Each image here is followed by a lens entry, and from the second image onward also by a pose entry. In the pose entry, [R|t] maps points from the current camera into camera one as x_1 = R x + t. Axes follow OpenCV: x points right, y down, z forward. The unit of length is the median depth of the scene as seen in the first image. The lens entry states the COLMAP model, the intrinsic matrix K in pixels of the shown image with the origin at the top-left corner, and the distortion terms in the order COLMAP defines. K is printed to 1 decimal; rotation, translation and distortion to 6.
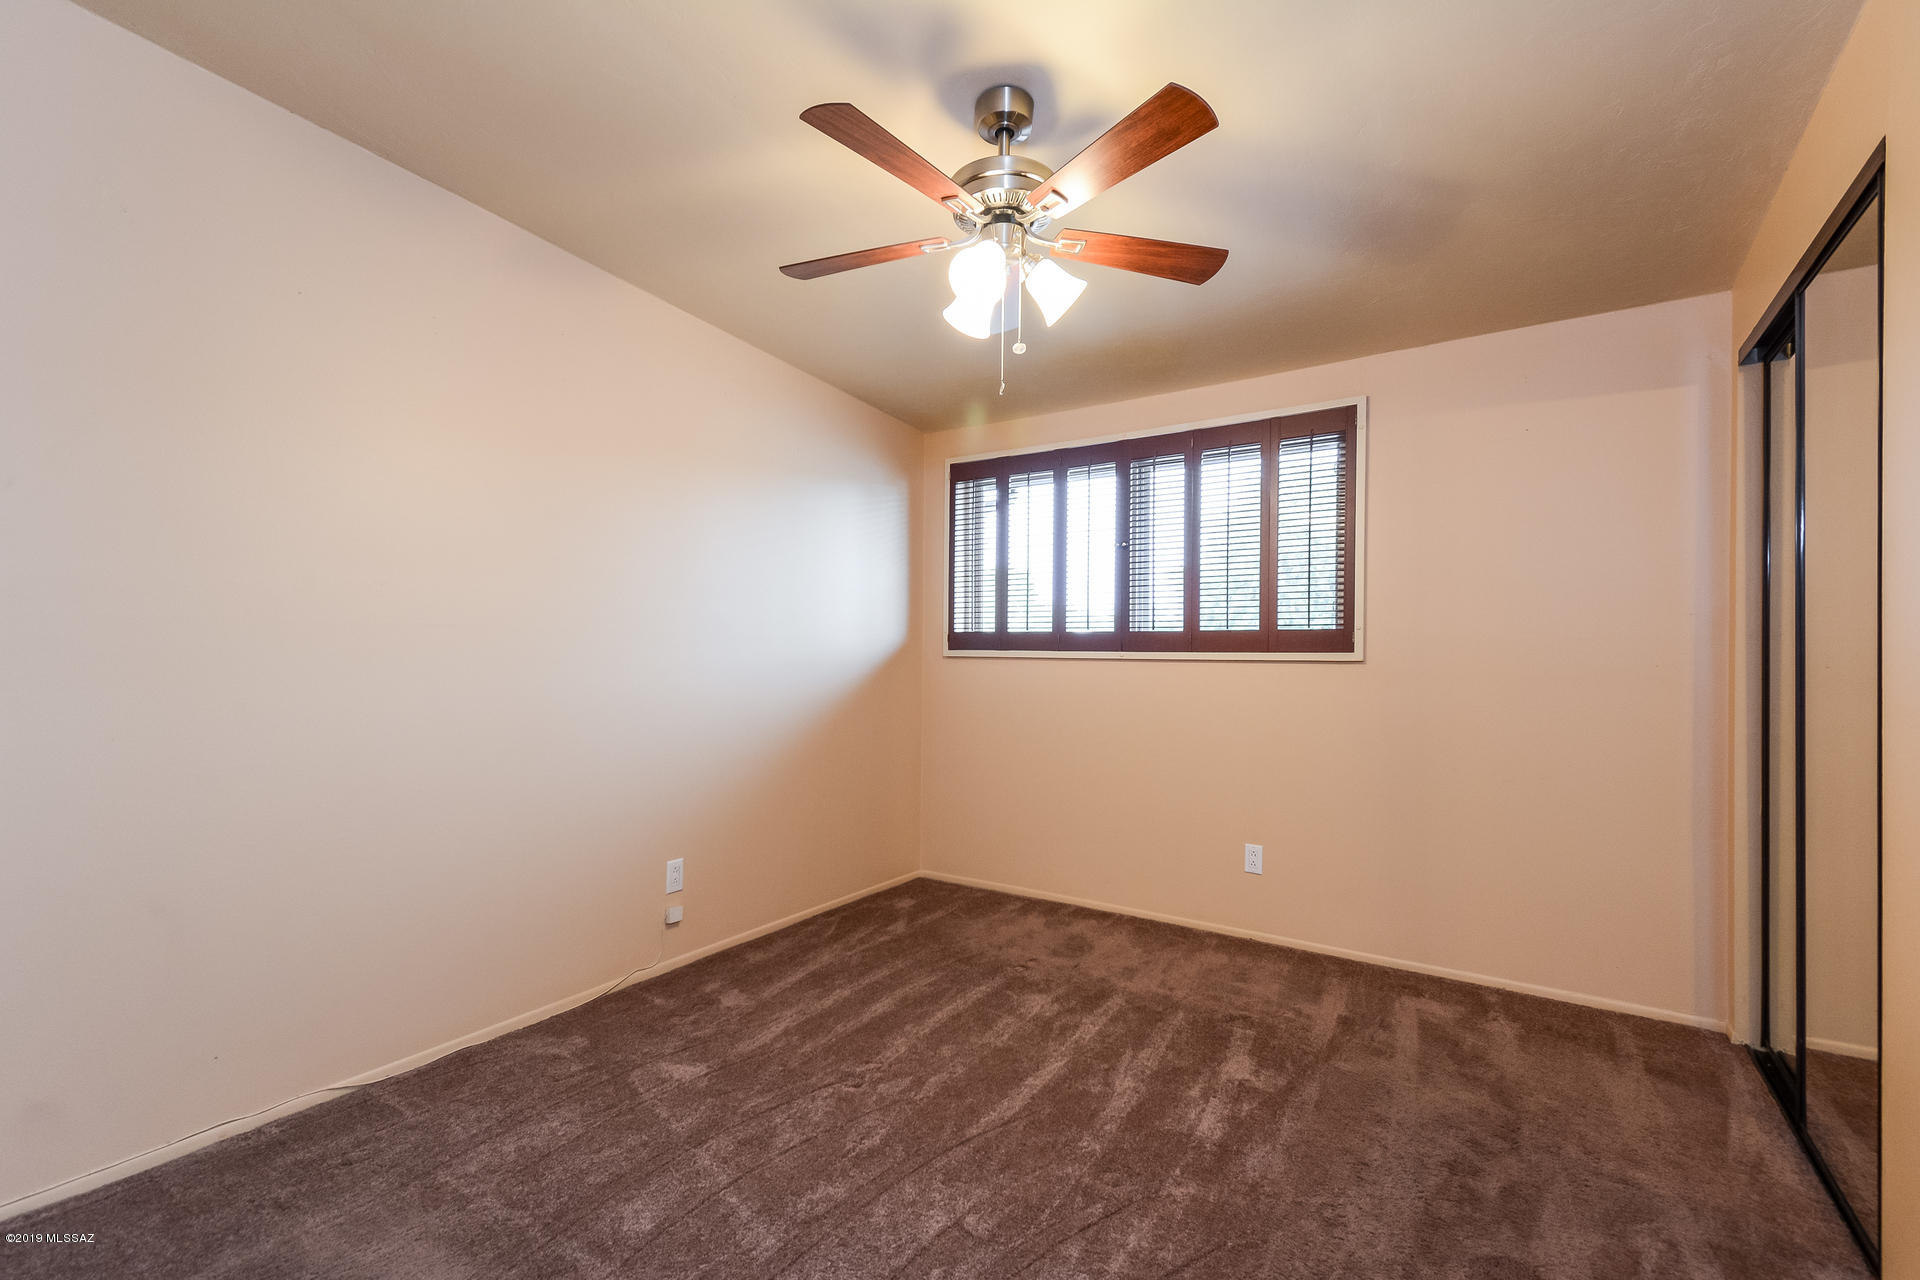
lens RADIAL K [[848.6, 0, 971.1], [0, 848.6, 652.5], [0, 0, 1]] dist [0.020979, -0.006014]
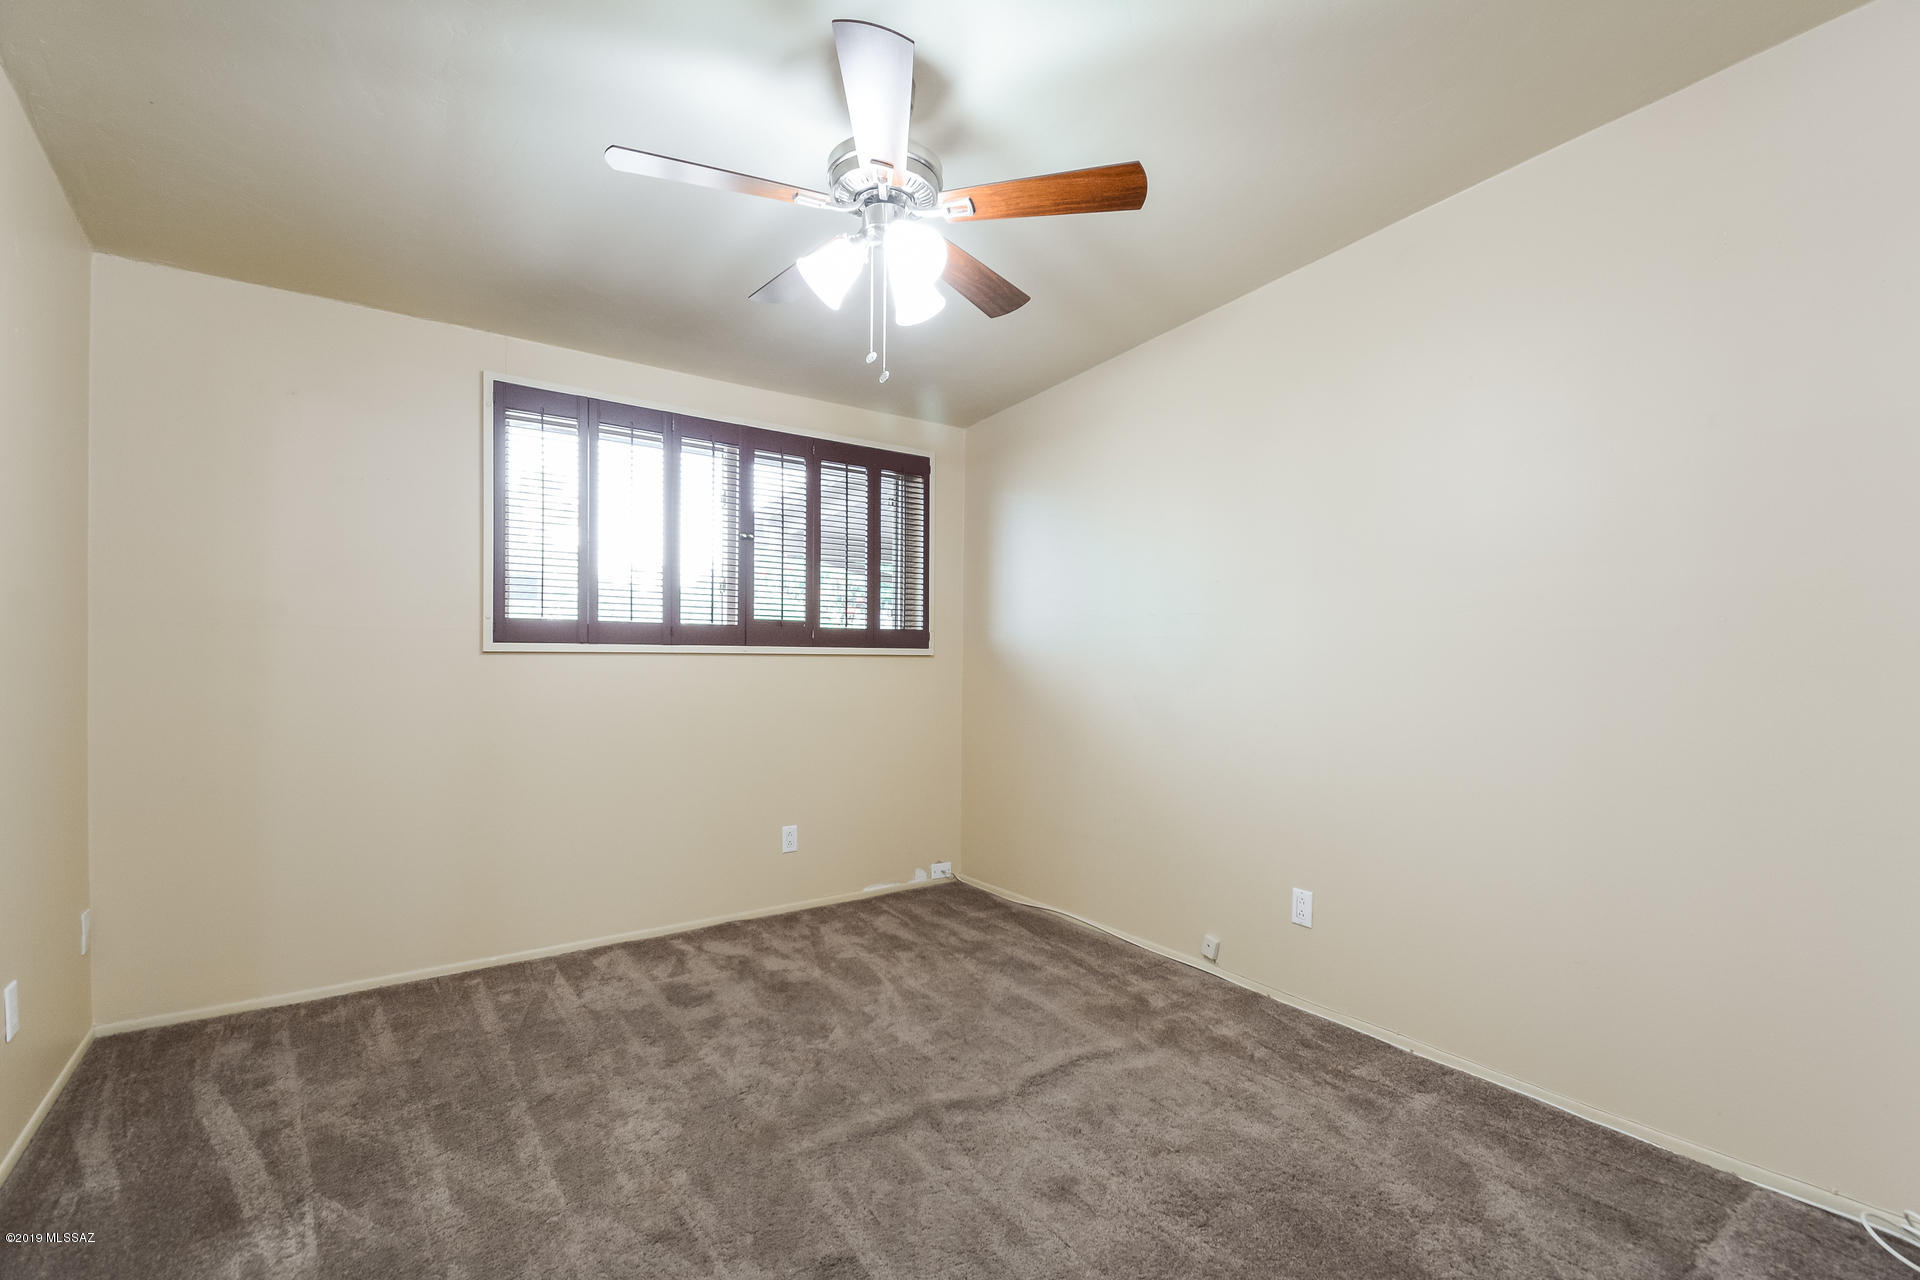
lens RADIAL K [[848.6, 0, 967.4], [0, 848.6, 641.7], [0, 0, 1]] dist [0.020979, -0.006014]
pose [[0.348048, 0.007974, 0.937443, -0.563216], [-0.010472, 0.999935, -0.004618, -0.004389], [-0.937418, -0.008210, 0.348109, 0.387526]]
